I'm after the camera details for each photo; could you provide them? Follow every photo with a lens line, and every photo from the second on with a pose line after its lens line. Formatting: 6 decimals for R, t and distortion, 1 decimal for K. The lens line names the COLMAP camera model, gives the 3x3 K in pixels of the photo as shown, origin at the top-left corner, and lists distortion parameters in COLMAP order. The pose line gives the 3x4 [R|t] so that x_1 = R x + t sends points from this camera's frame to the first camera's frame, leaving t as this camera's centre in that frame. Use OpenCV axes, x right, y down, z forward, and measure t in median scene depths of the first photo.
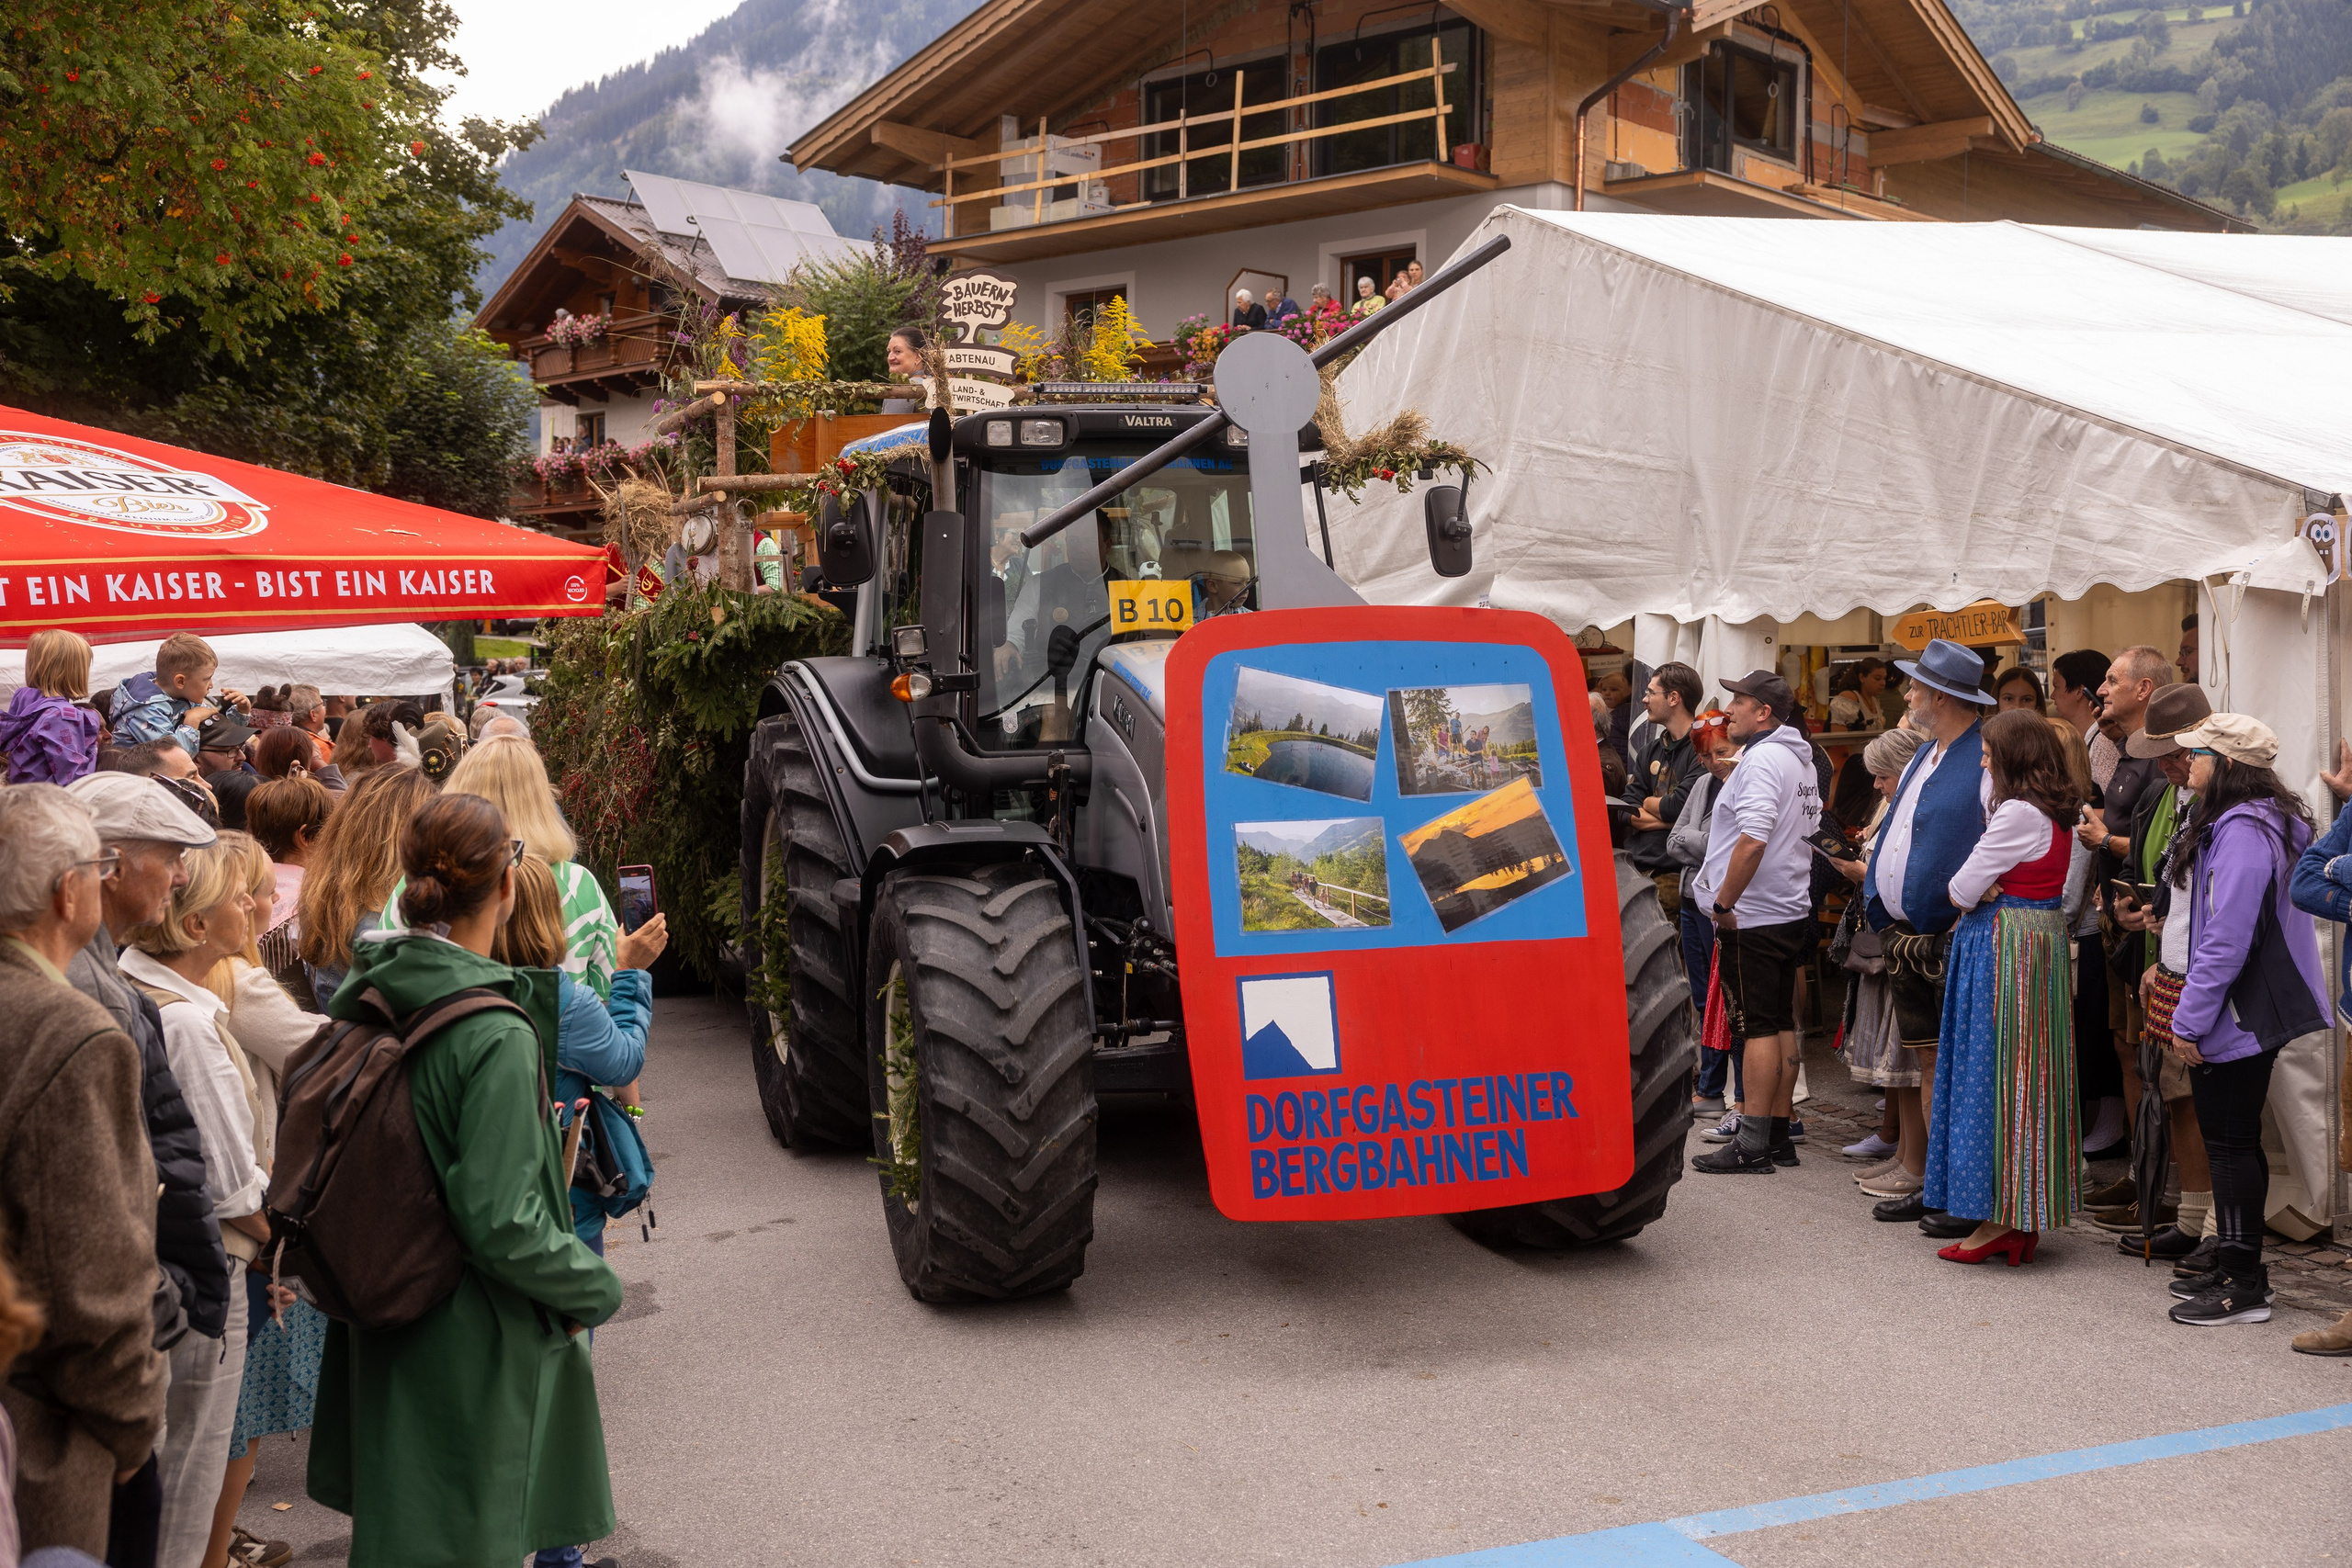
lens RADIAL K [[2609.3, 0, 1176.0], [0, 2609.3, 784.0], [0, 0, 1]] dist [0.004066, 0.015653]
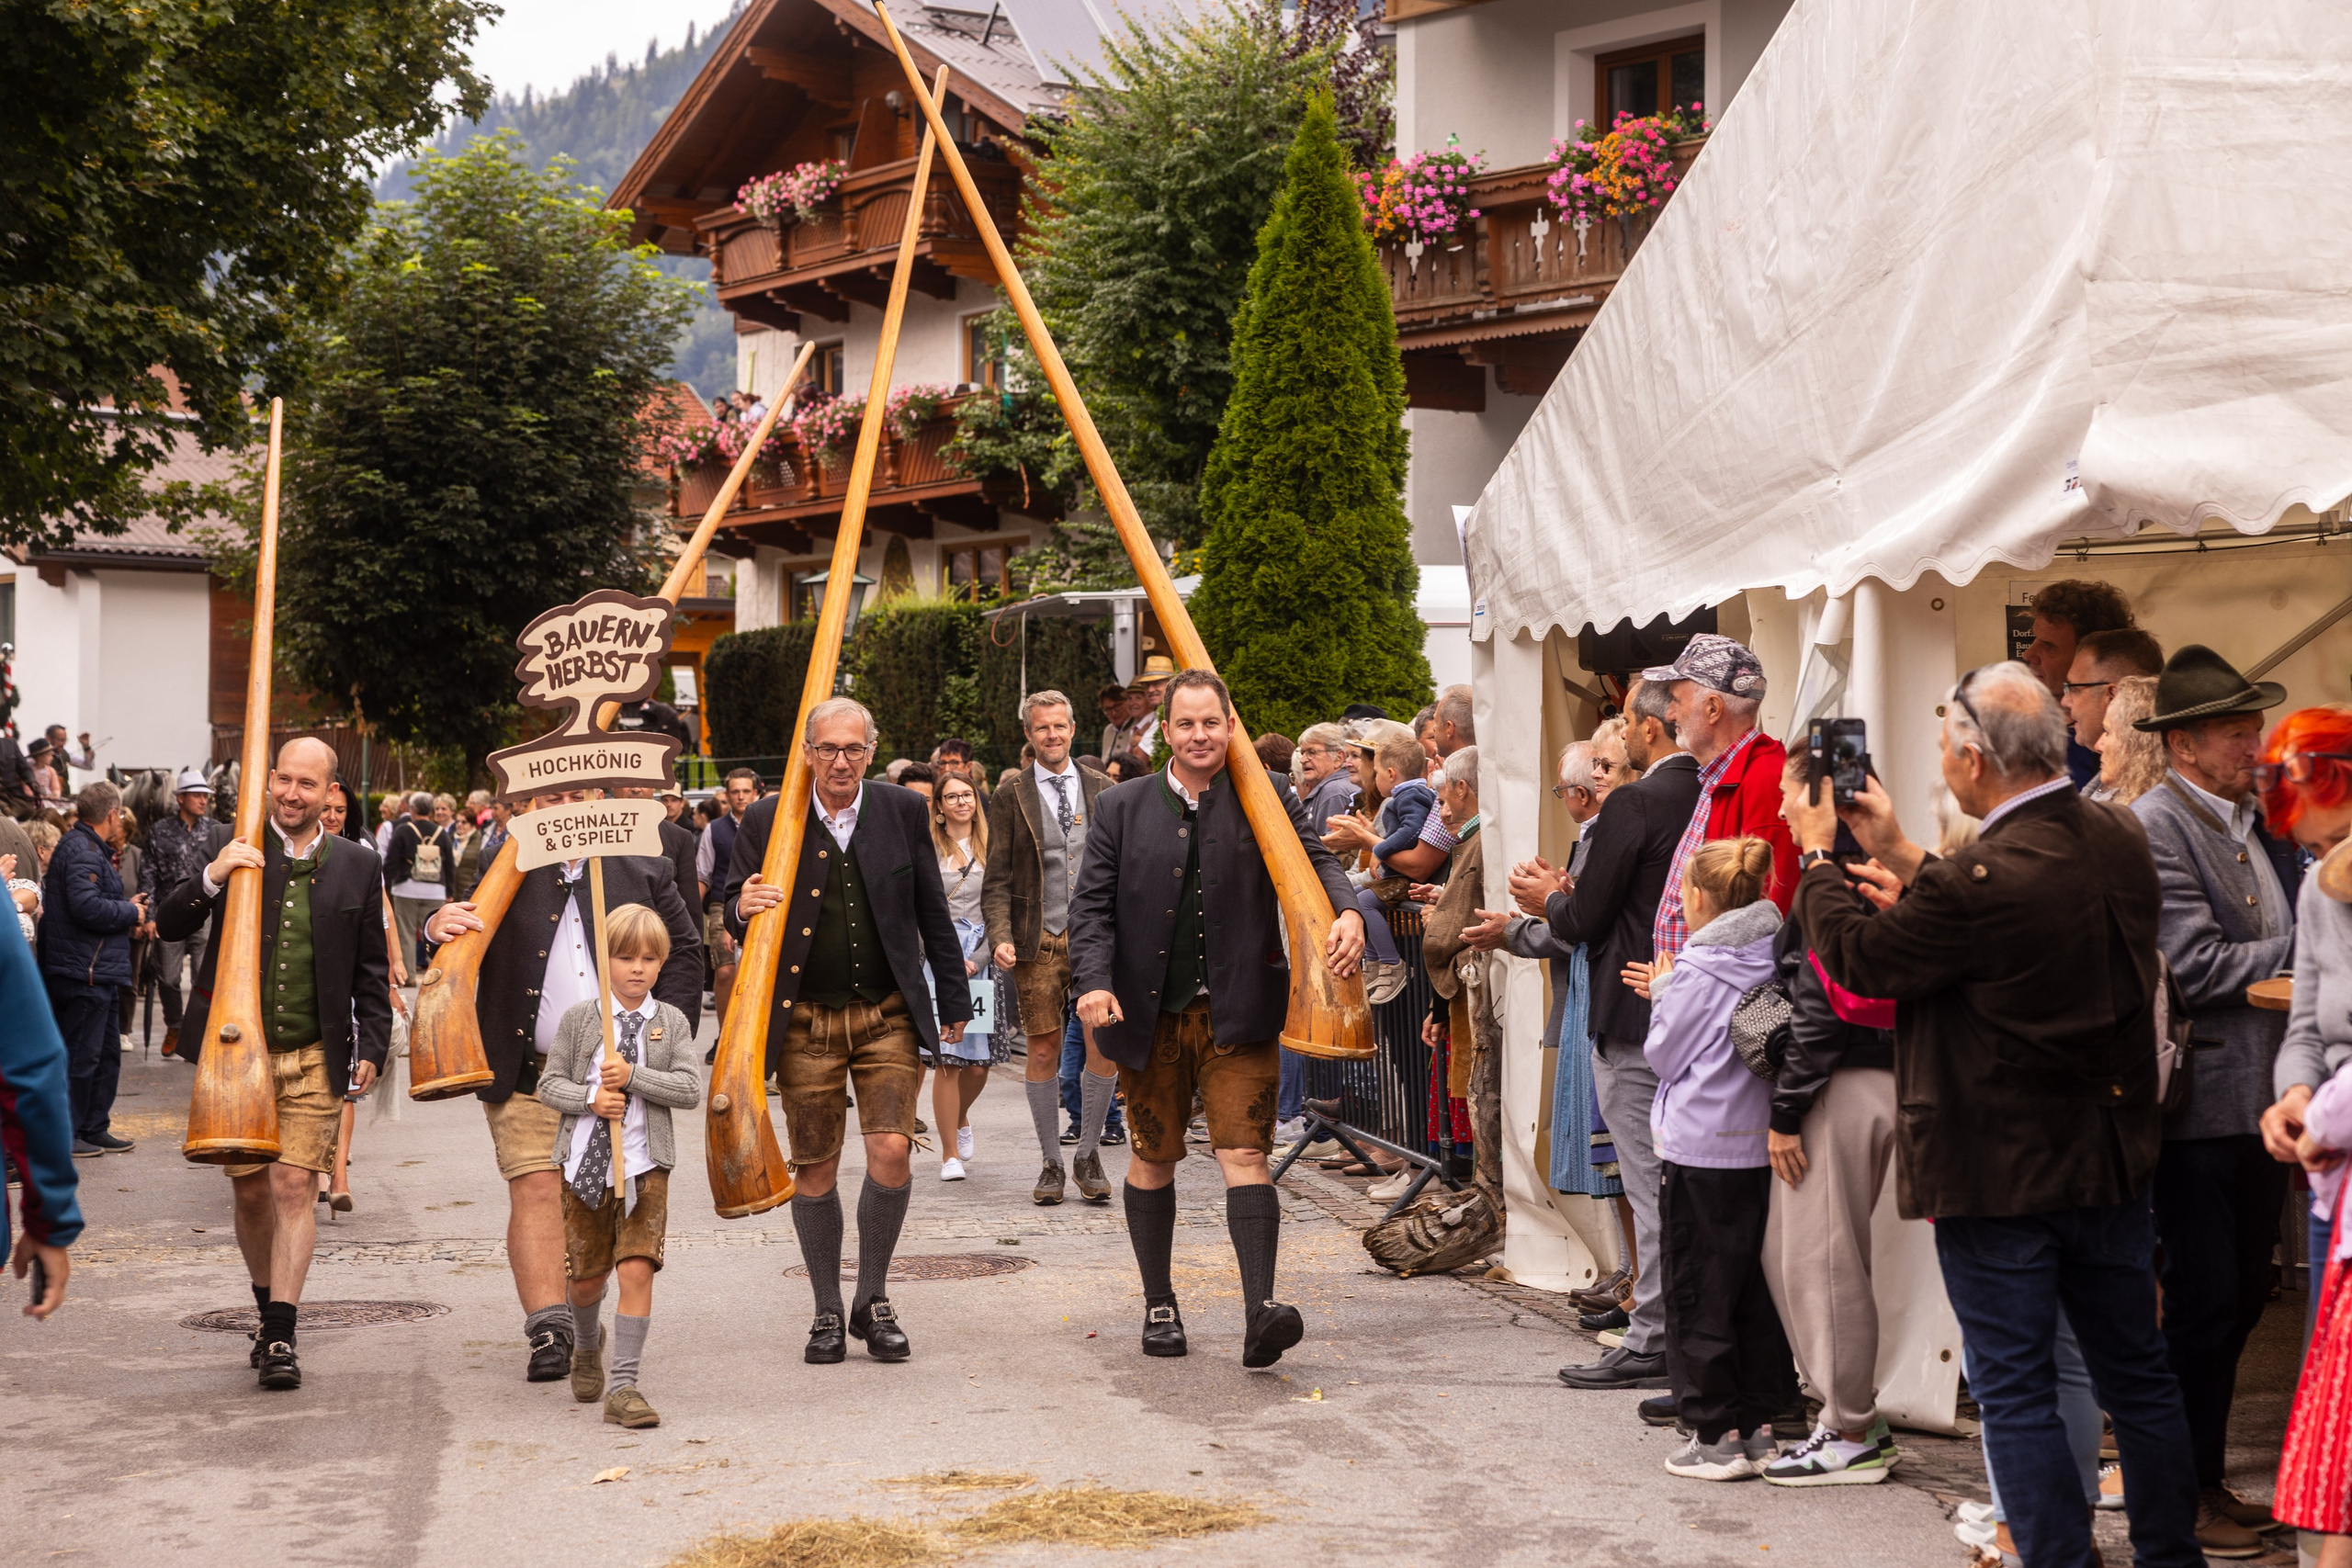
lens RADIAL K [[4627.5, 0, 1176.0], [0, 4627.5, 784.0], [0, 0, 1]] dist [0.032749, 0.135154]
pose [[0.983977, -0.011608, -0.177920, 0.041549], [0.002054, 0.998550, -0.053789, 0.007208], [0.178286, 0.052561, 0.982574, 0.096419]]
